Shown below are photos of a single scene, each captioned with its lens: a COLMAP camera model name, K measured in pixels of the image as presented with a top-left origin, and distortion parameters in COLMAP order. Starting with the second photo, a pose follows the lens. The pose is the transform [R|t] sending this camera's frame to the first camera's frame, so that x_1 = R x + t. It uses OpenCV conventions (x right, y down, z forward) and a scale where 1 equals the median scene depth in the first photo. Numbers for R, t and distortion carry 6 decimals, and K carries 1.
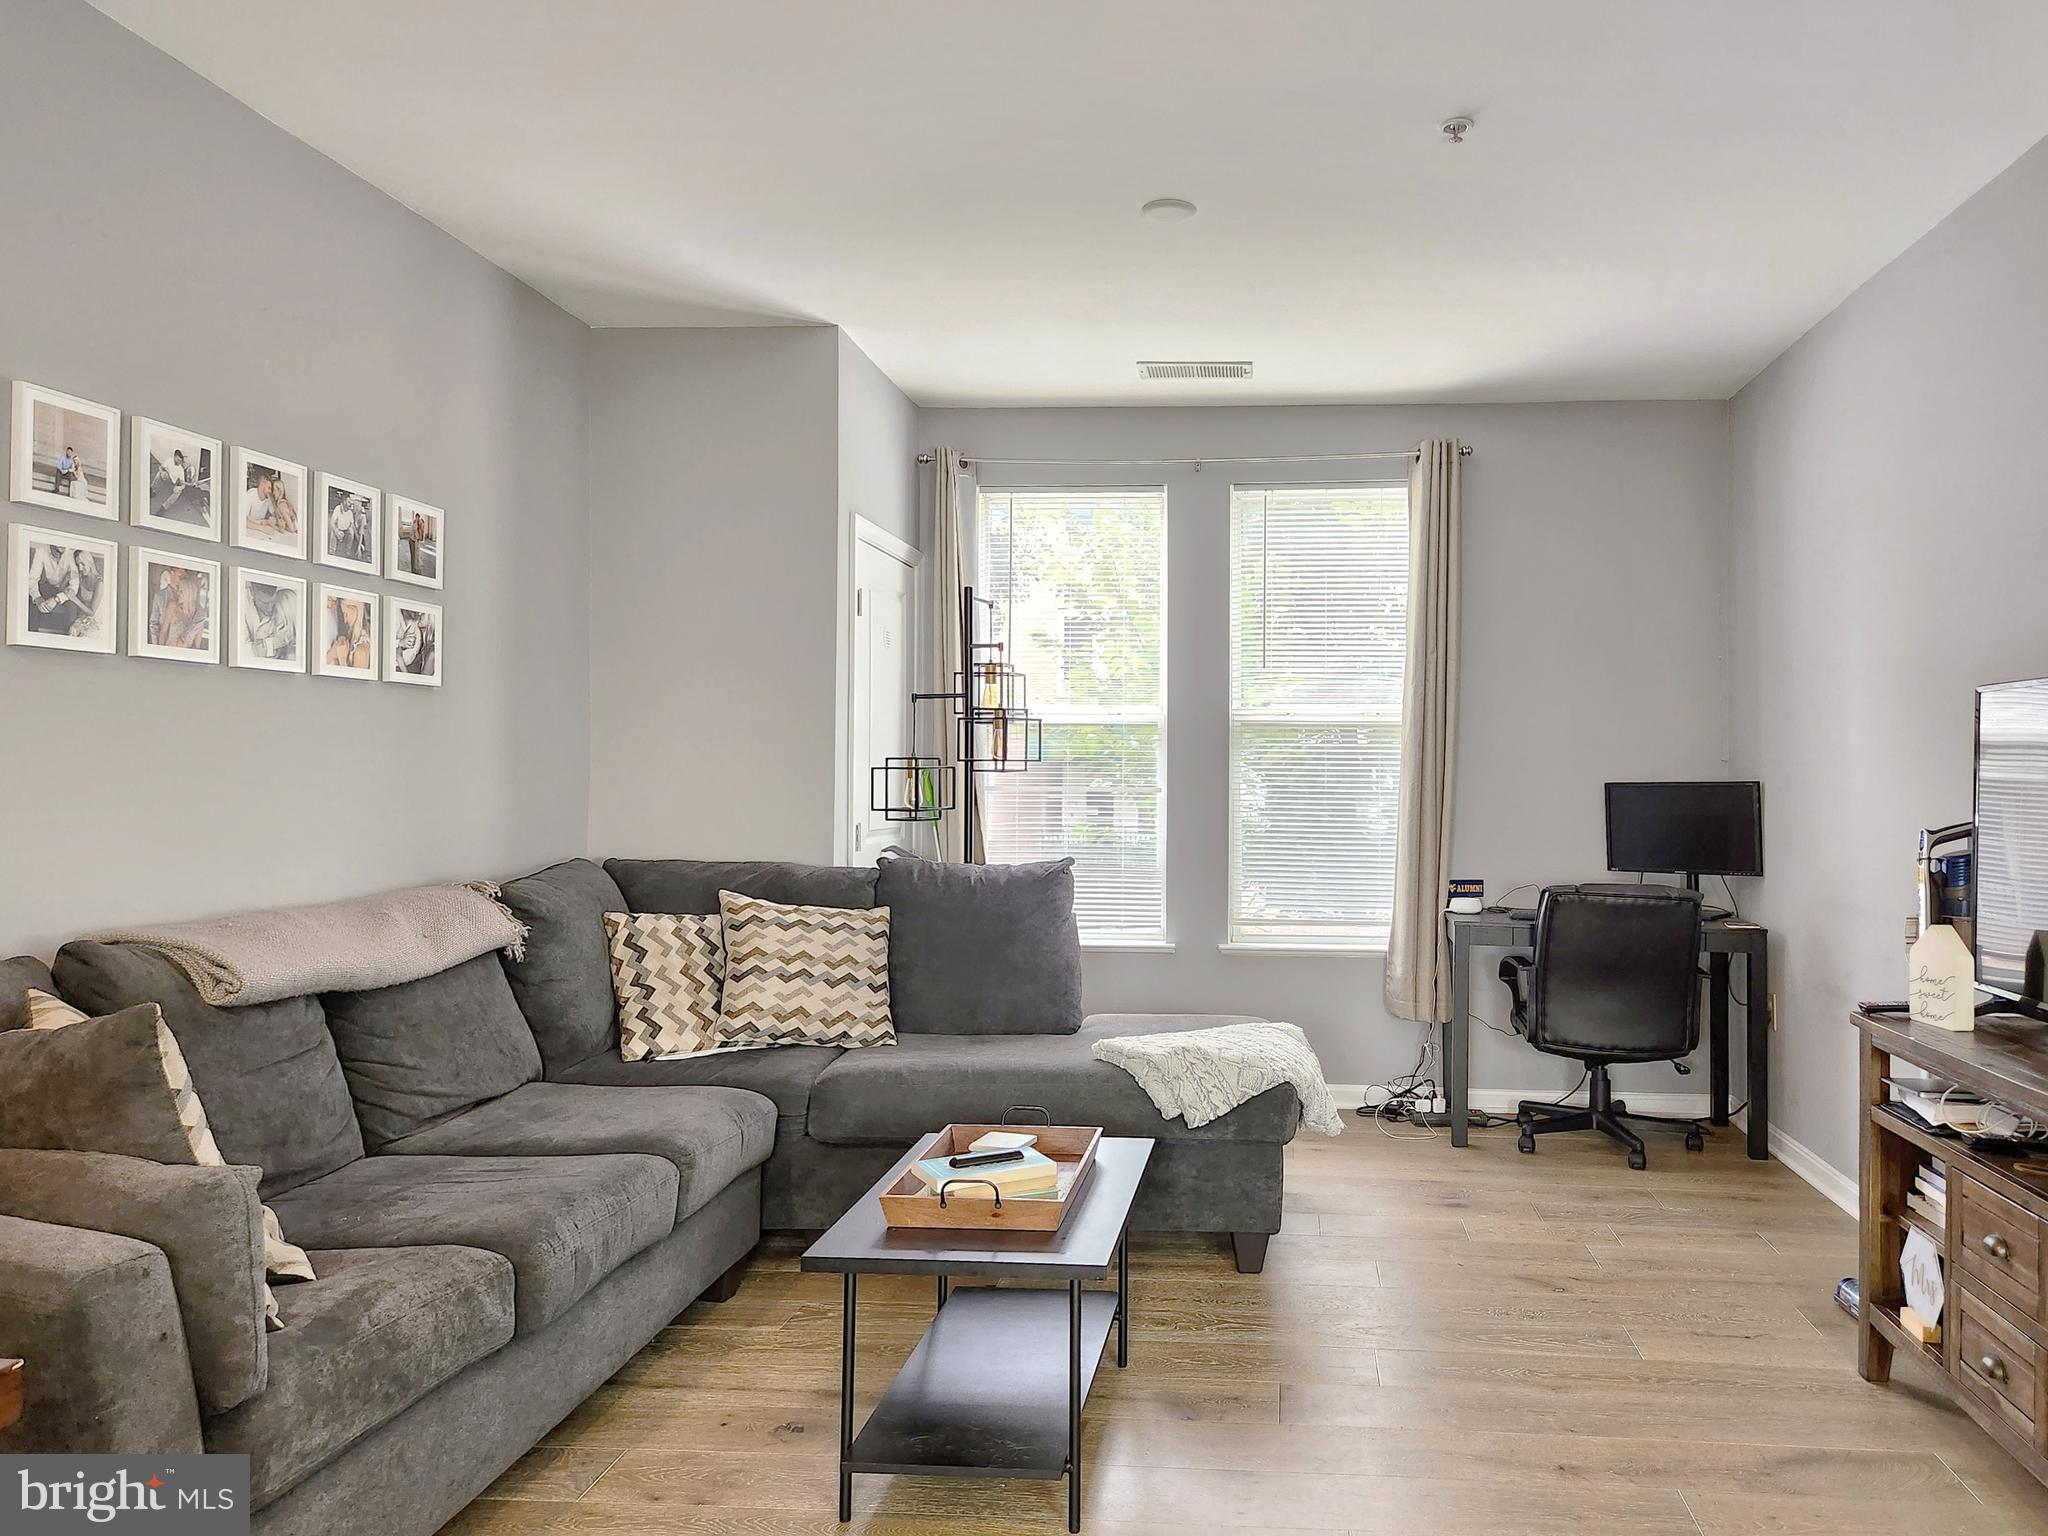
lens RADIAL K [[1420.6, 0, 1124.8], [0, 1420.6, 728.1], [0, 0, 1]] dist [0.071112, -0.063290]
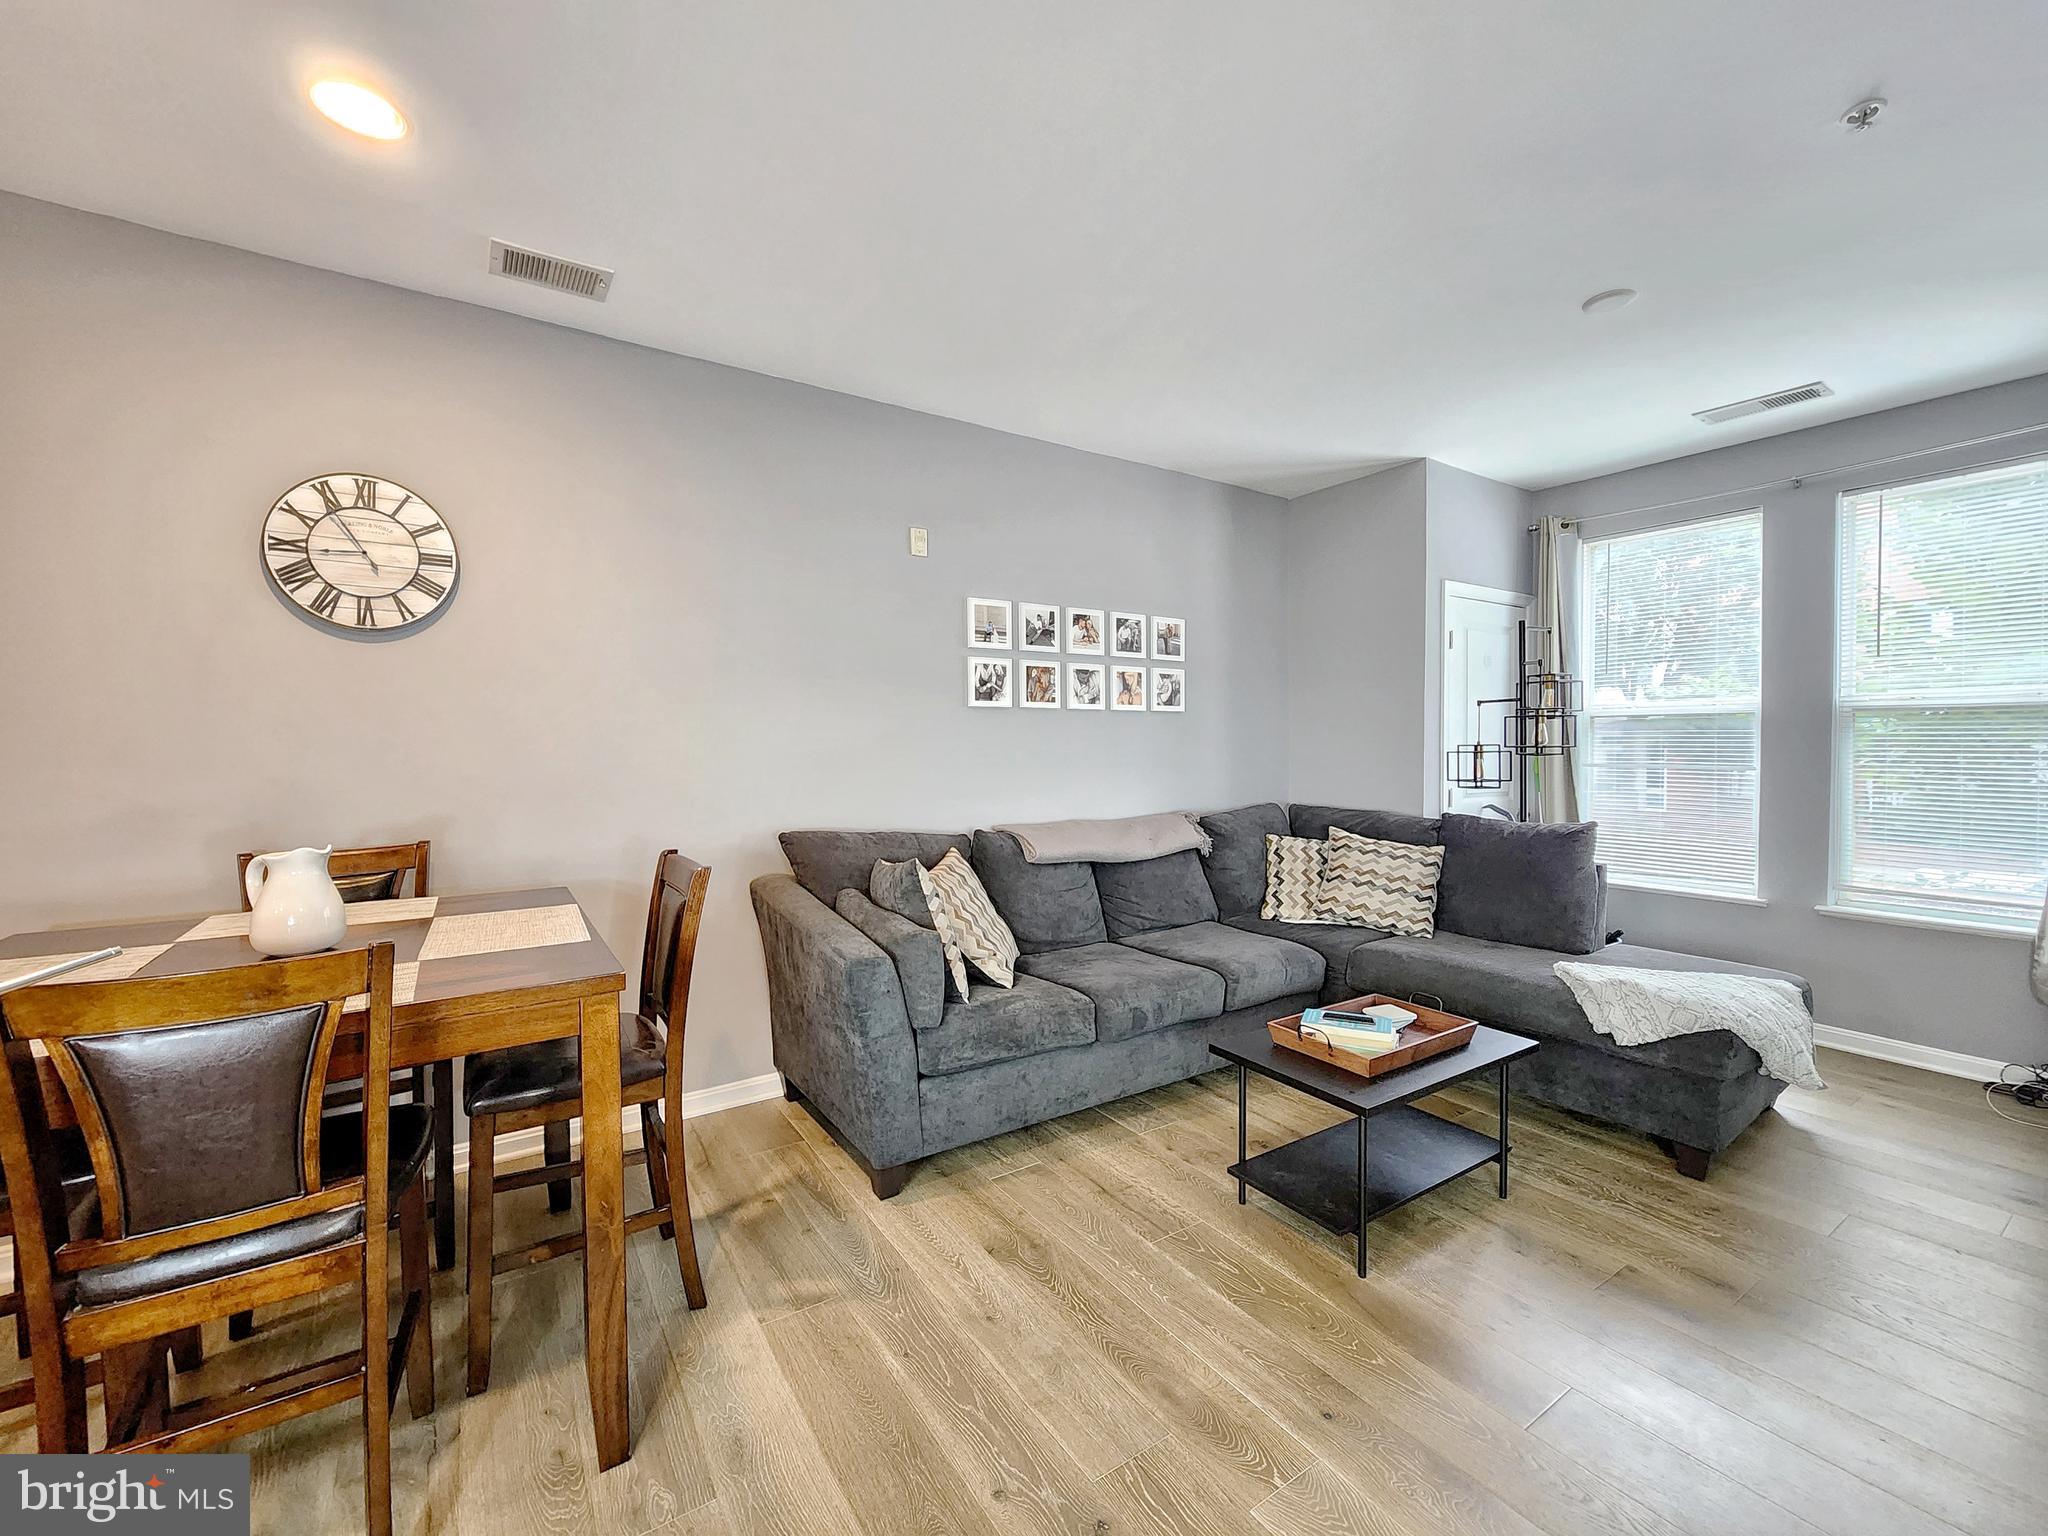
lens RADIAL K [[822.3, 0, 1032.6], [0, 822.3, 758.0], [0, 0, 1]] dist [-0.000849, 0.000069]
pose [[0.616496, 0.007260, -0.787325, 0.282286], [0.031554, 0.998926, 0.033920, -0.010444], [0.786726, -0.045755, 0.615605, 0.160613]]
